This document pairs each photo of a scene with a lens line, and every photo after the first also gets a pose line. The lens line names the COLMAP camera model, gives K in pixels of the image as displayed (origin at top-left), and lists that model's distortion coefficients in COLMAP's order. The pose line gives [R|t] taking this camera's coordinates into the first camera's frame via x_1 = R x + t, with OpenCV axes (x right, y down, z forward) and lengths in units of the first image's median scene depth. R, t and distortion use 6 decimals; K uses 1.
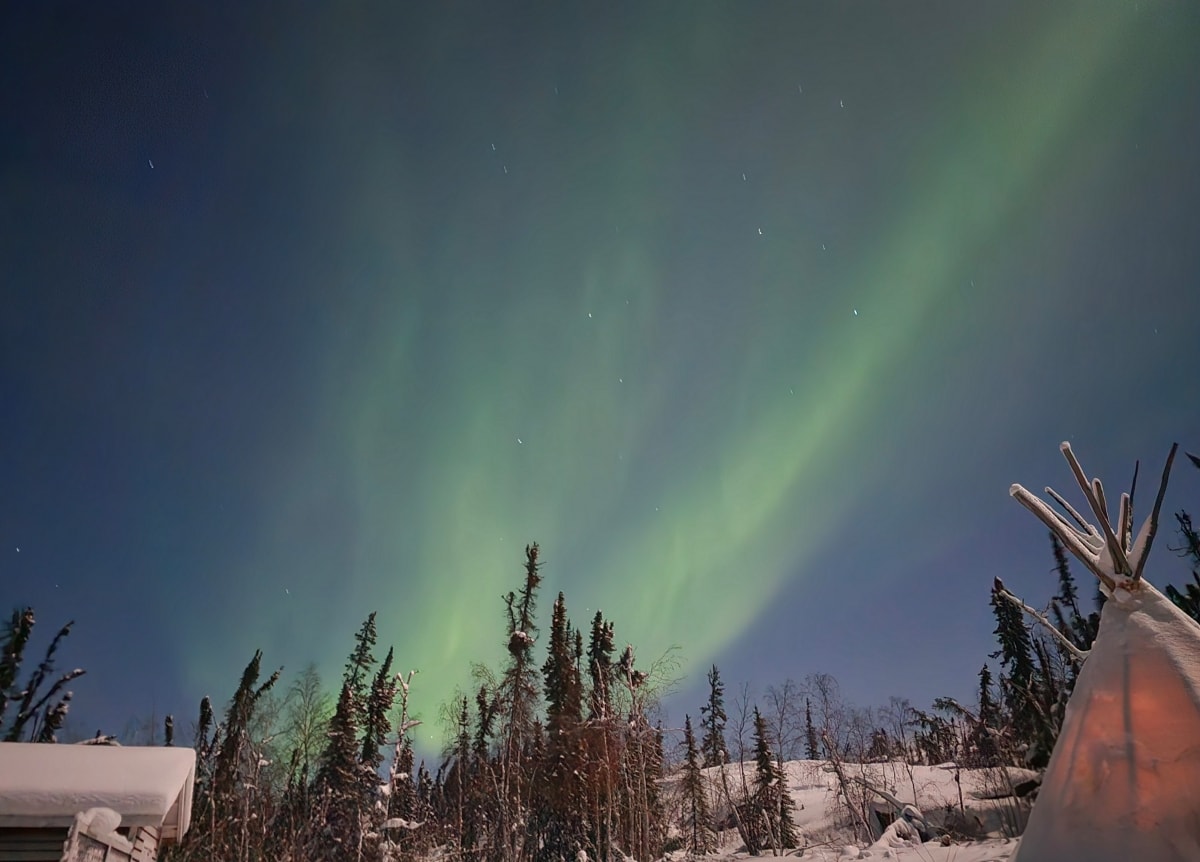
lens RADIAL K [[804.0, 0, 600.0], [0, 804.0, 431.0], [0, 0, 1]] dist [0.036979, -0.002176]
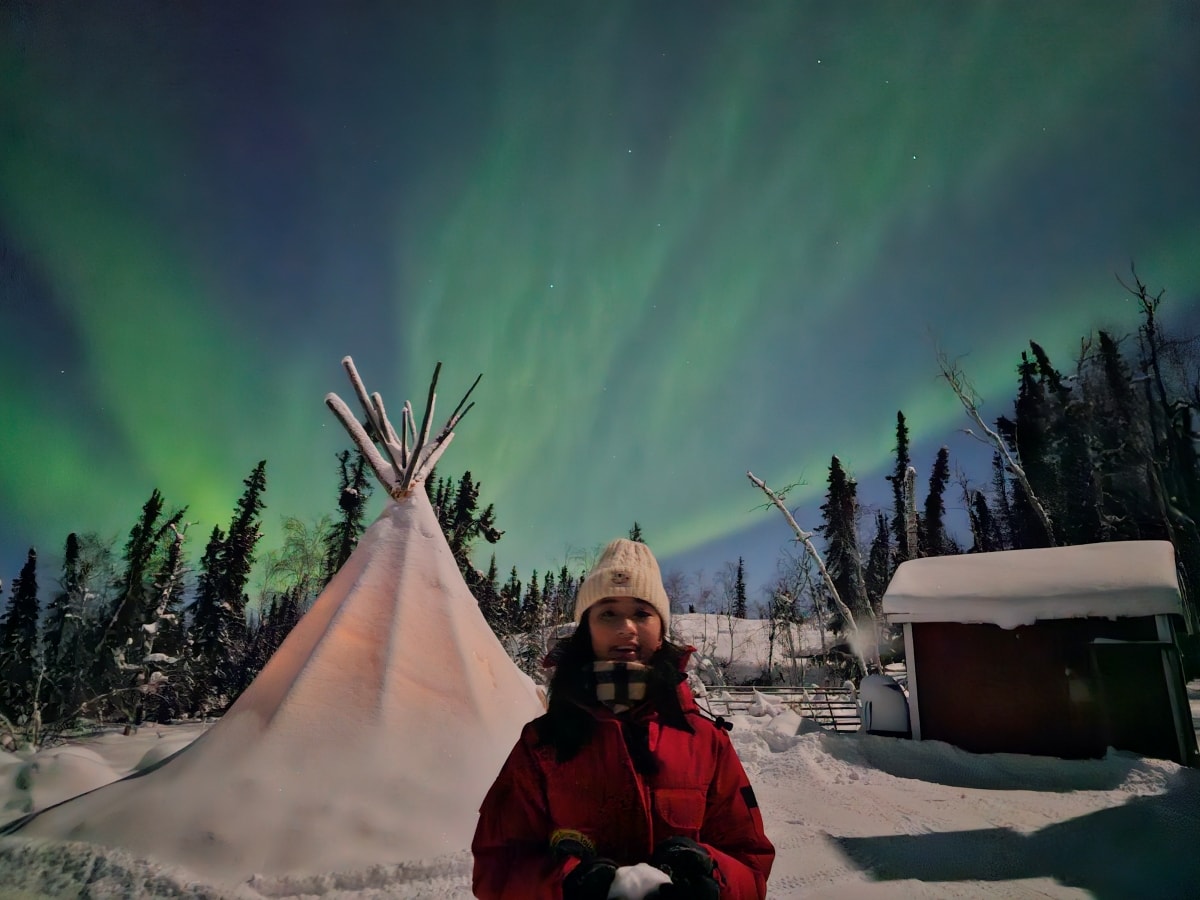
lens RADIAL K [[806.4, 0, 604.1], [0, 806.4, 425.7], [0, 0, 1]] dist [0.029696, -0.002784]
pose [[0.998799, 0.045776, -0.017454, 0.222871], [-0.042047, 0.983828, 0.174113, -0.024564], [0.025142, -0.173170, 0.984571, -0.004887]]
